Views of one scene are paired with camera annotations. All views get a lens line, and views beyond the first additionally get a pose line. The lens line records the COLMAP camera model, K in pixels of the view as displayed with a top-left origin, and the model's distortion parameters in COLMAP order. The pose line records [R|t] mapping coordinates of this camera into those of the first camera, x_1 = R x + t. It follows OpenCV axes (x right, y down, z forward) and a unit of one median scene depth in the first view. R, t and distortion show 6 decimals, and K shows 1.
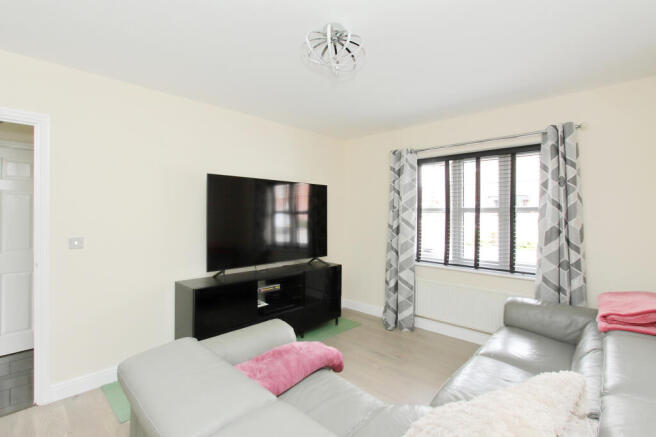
lens RADIAL K [[302.9, 0, 328.0], [0, 302.9, 218.5], [0, 0, 1]] dist [-0.000656, -0.000044]
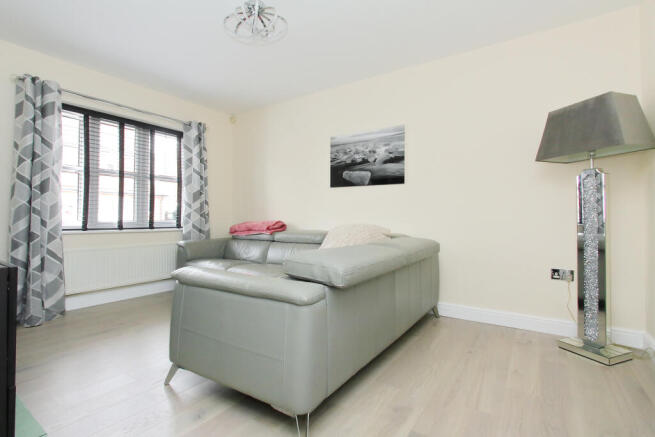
lens RADIAL K [[323.0, 0, 327.5], [0, 323.0, 218.5], [0, 0, 1]] dist [-0.000845, -0.000343]
pose [[-0.164942, -0.010672, 0.986246, -0.733933], [0.003682, 0.999928, 0.011435, 0.118509], [-0.986296, 0.005517, -0.164890, 0.491675]]
